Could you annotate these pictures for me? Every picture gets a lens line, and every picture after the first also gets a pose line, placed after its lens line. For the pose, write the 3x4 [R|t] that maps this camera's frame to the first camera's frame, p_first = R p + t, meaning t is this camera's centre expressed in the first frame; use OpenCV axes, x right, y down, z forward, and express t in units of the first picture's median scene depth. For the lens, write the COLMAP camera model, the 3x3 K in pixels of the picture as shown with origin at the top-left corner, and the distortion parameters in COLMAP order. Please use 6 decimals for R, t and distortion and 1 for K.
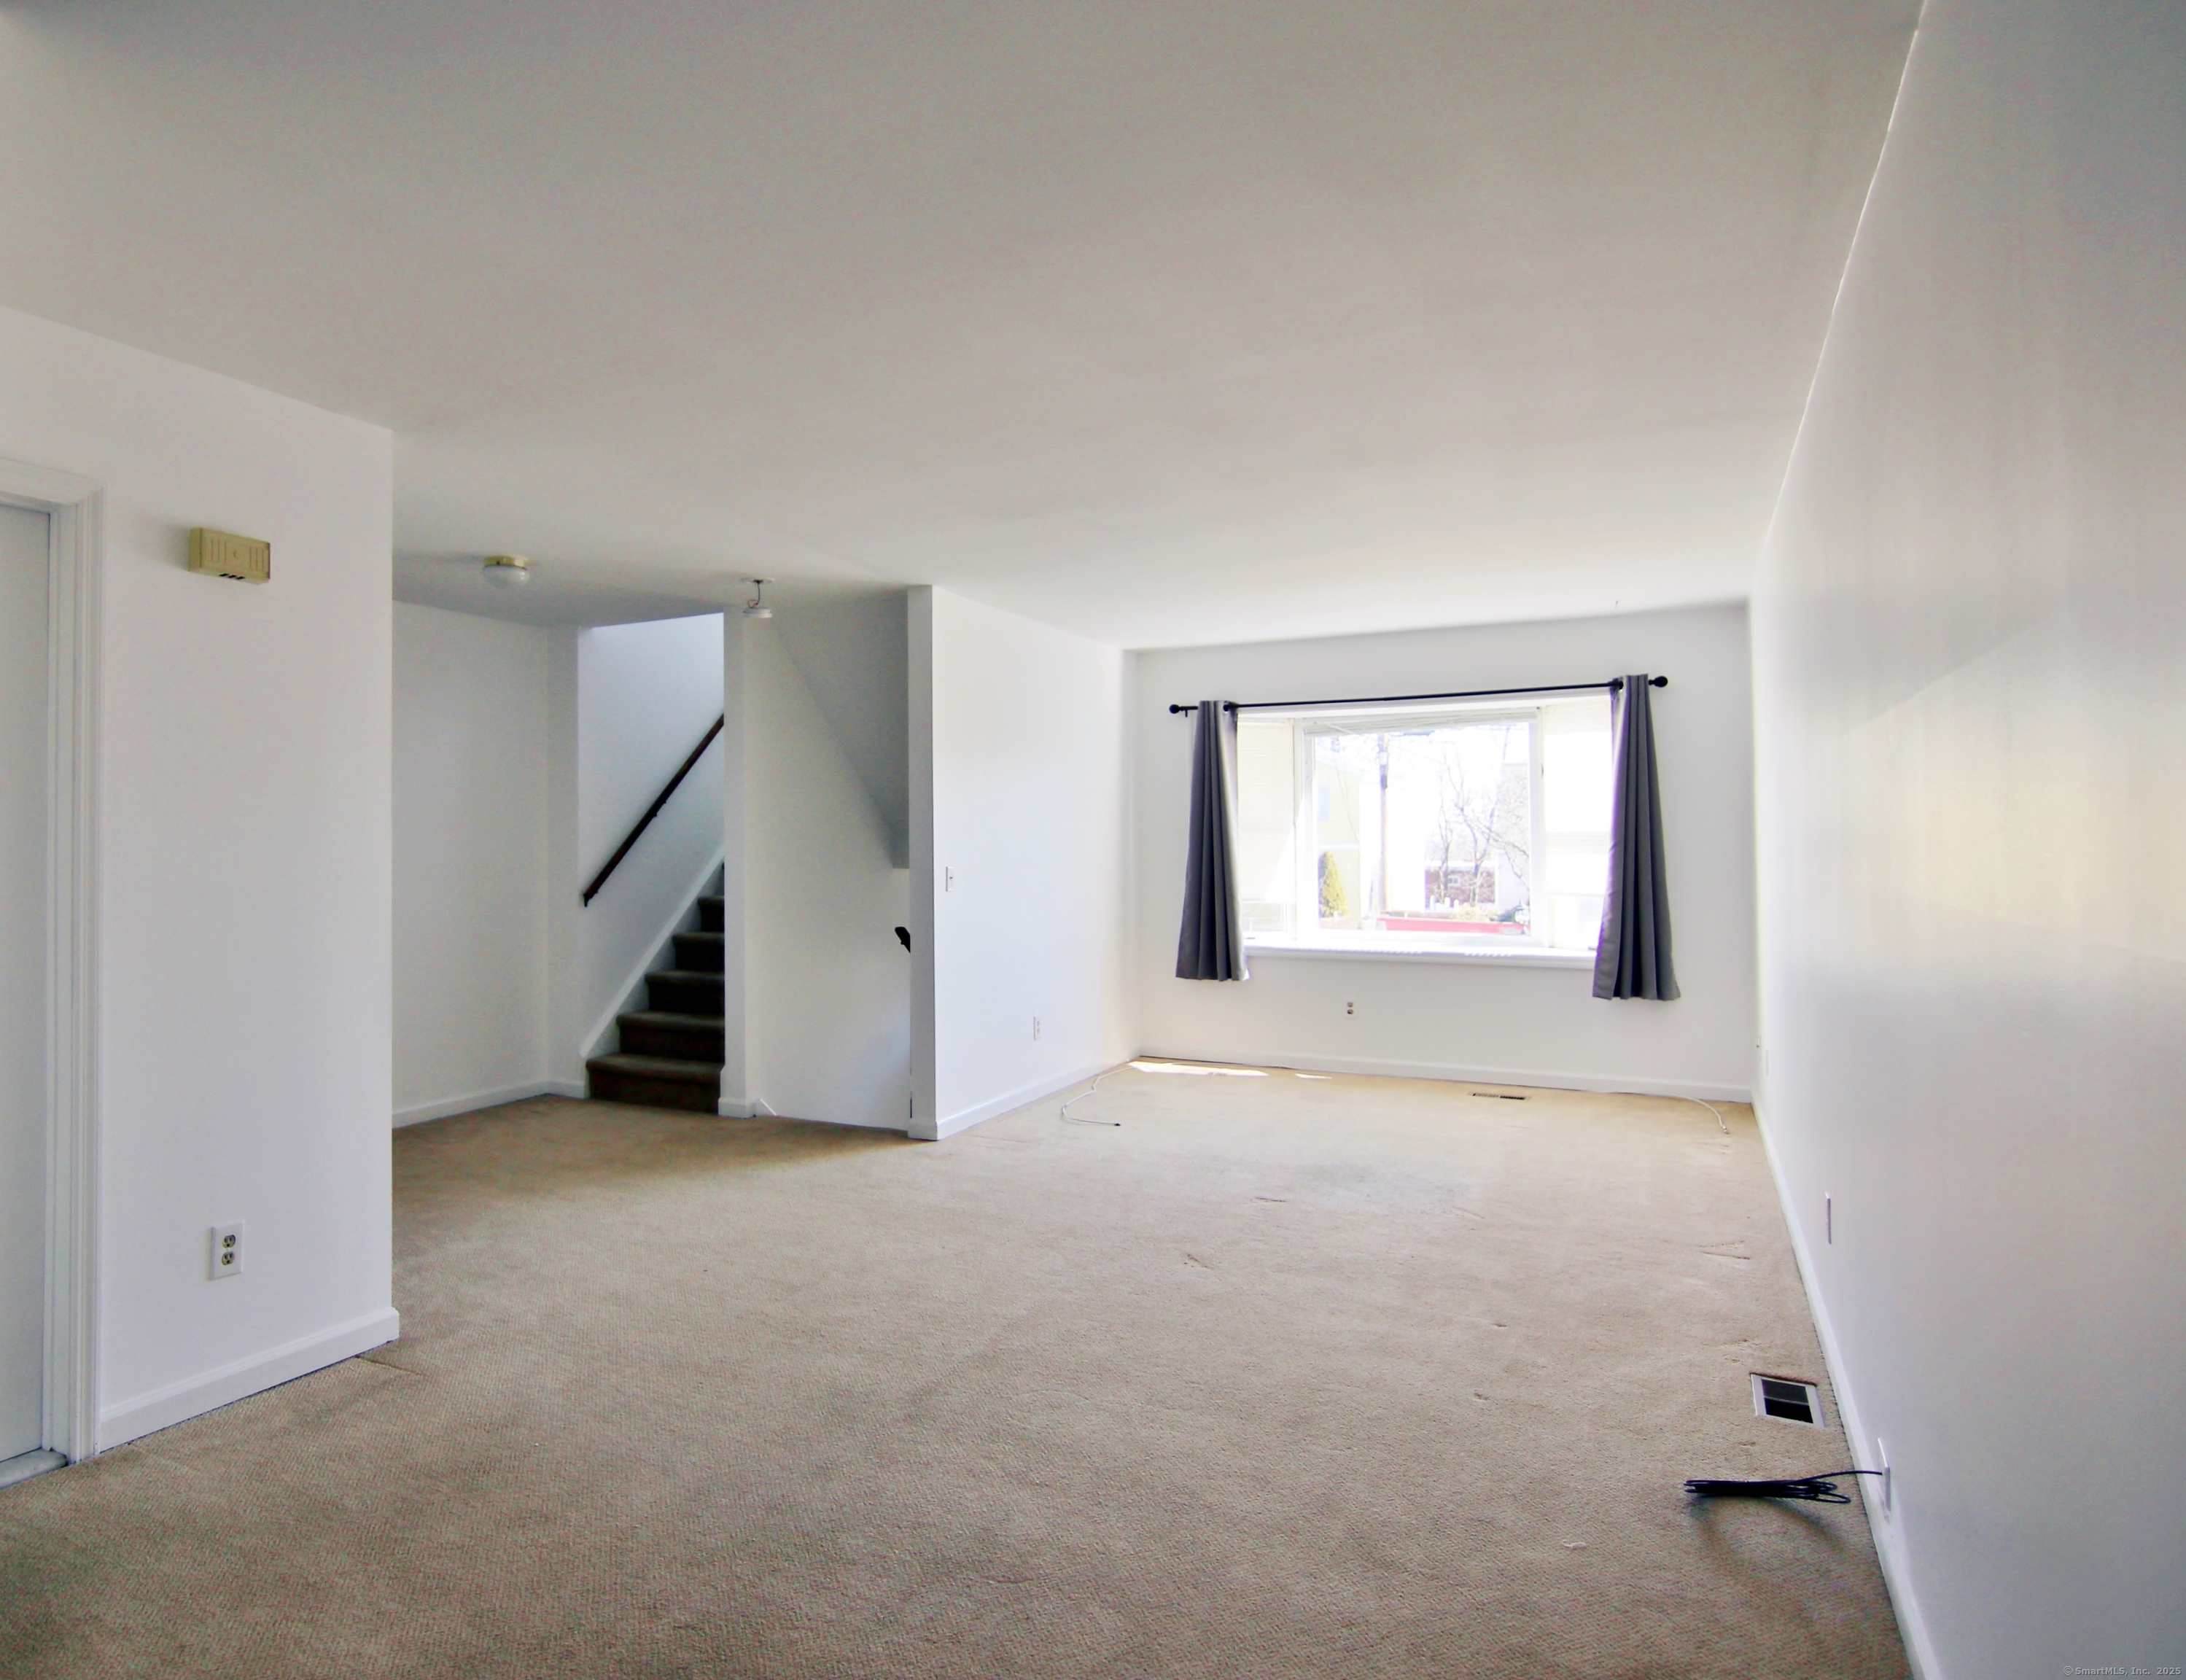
lens RADIAL K [[1363.6, 0, 875.9], [0, 1363.6, 821.9], [0, 0, 1]] dist [-0.000727, 0.003605]
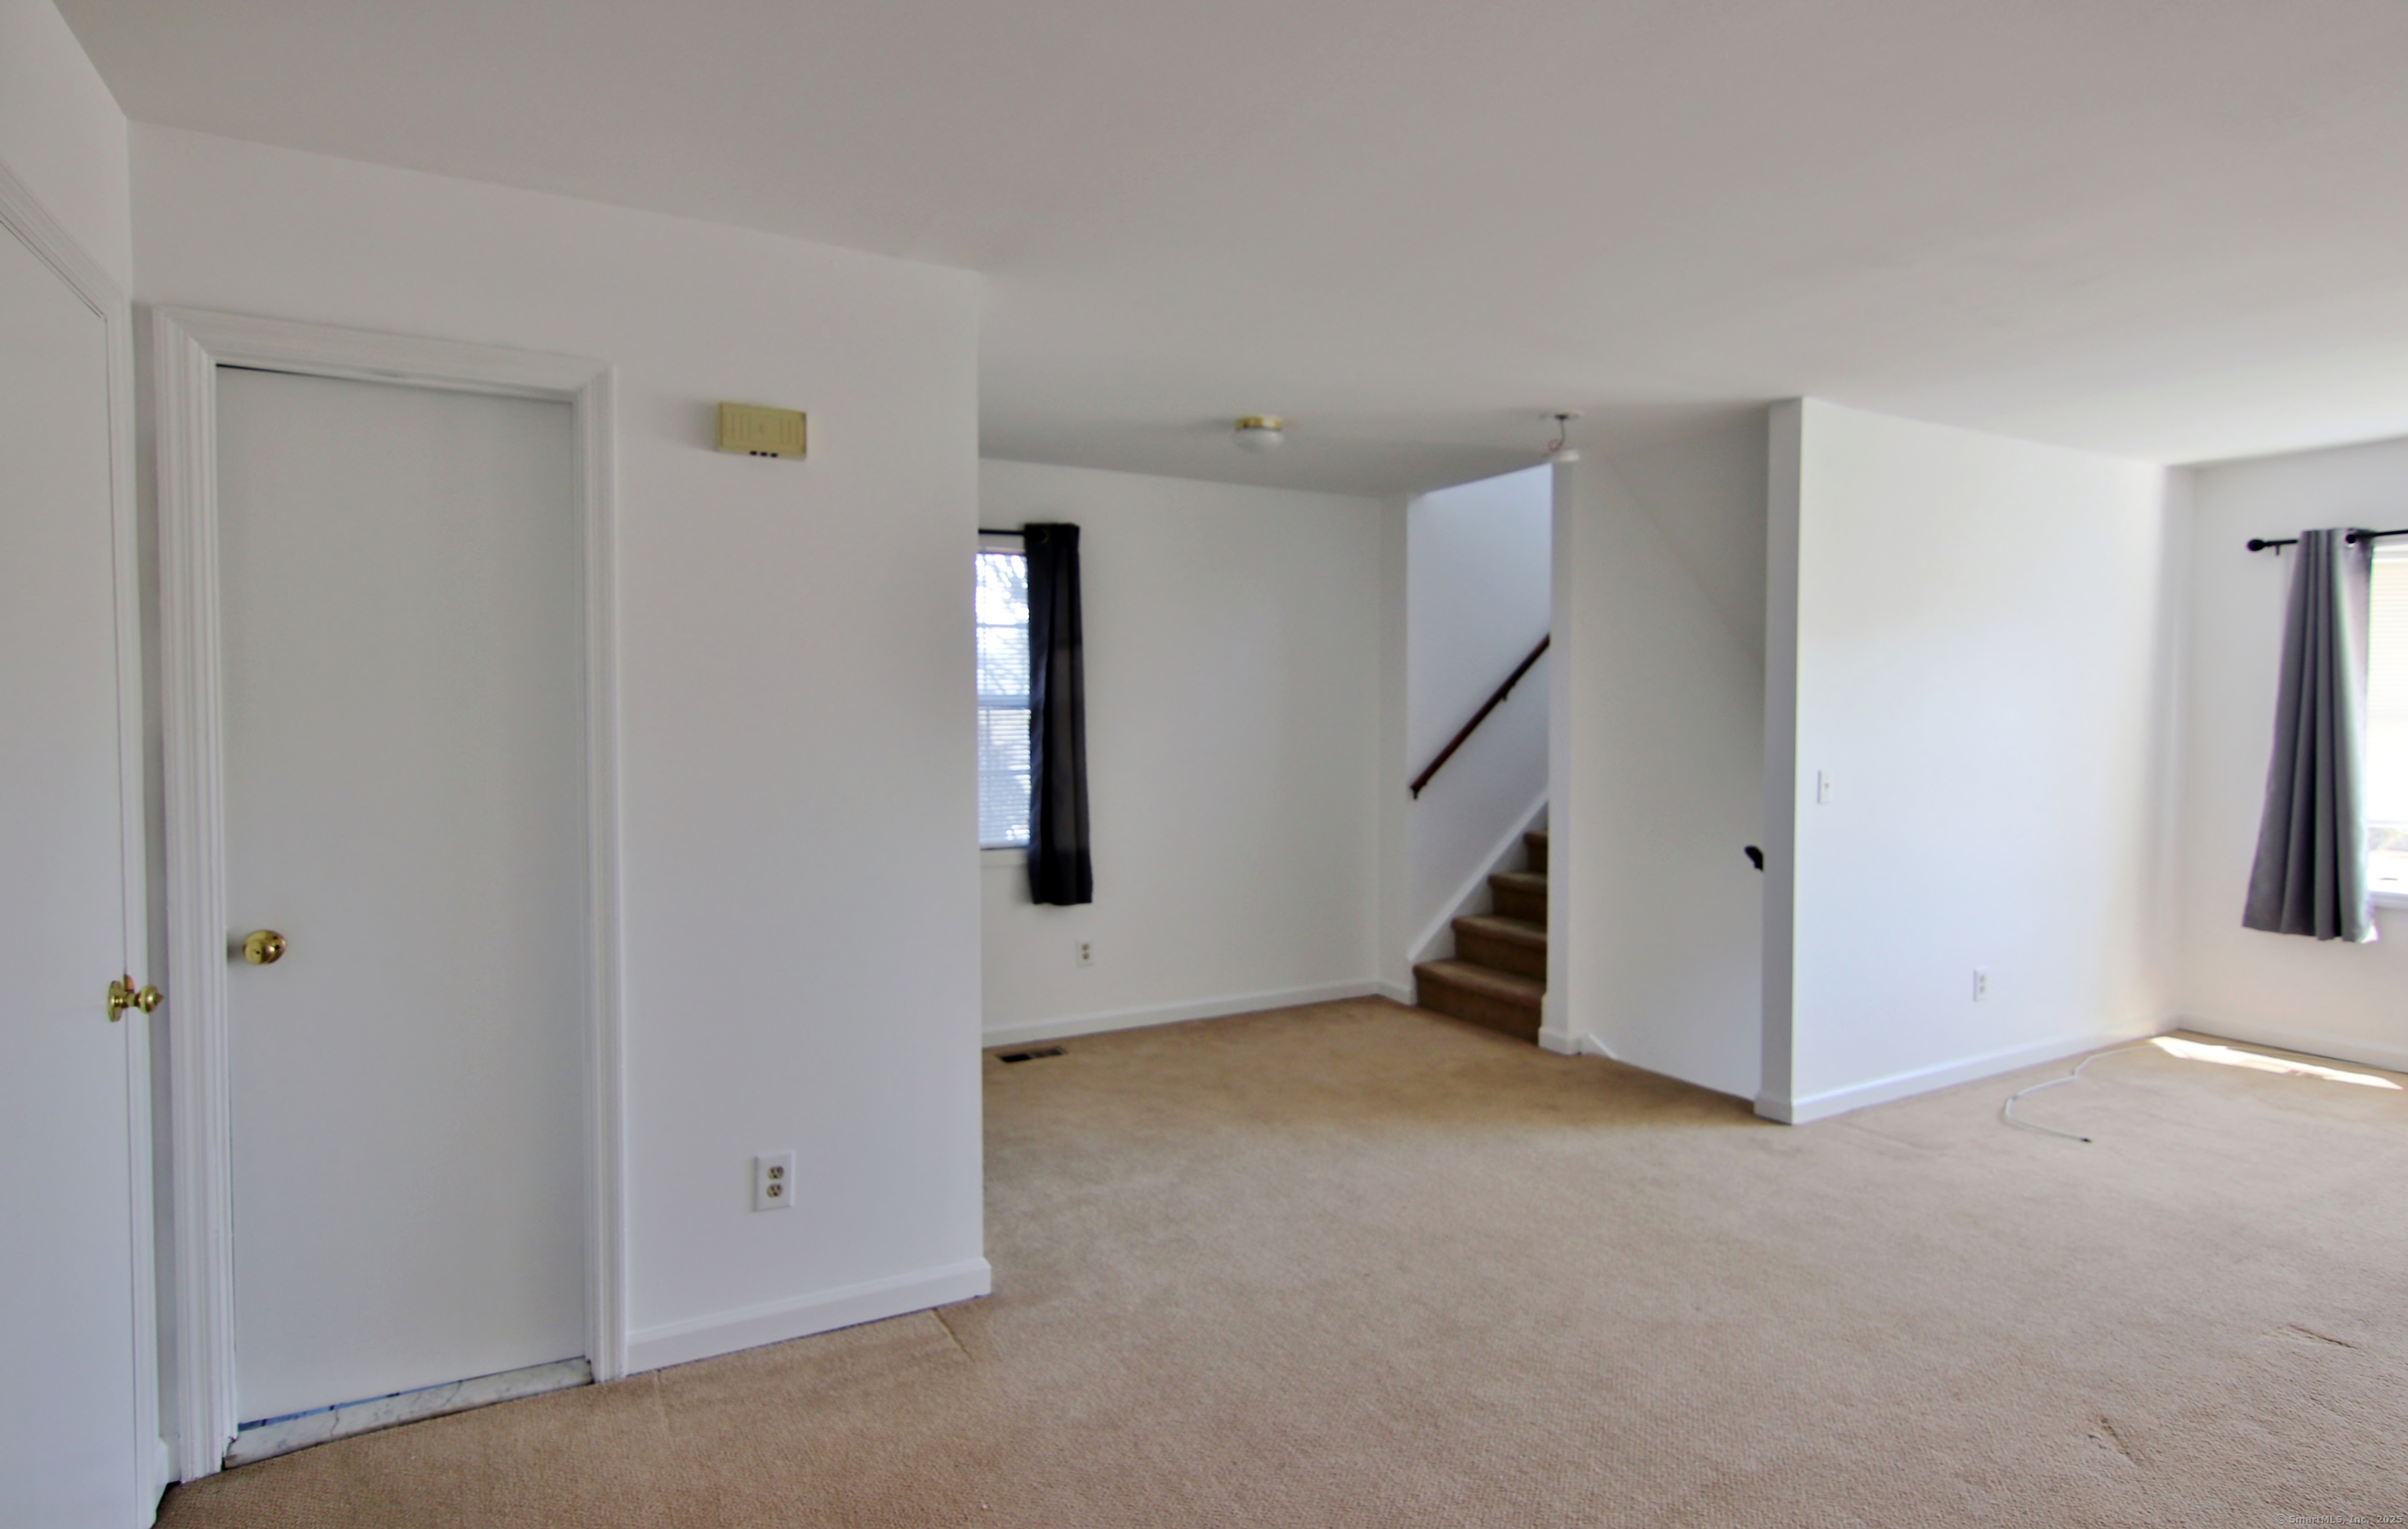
lens RADIAL K [[1274.8, 0, 1204.0], [0, 1274.8, 764.5], [0, 0, 1]] dist [-0.000742, 0.001623]
pose [[0.864254, 0.024987, -0.502434, 0.113872], [0.002600, 0.998530, 0.054131, -0.010174], [0.503049, -0.048089, 0.862919, 0.217802]]
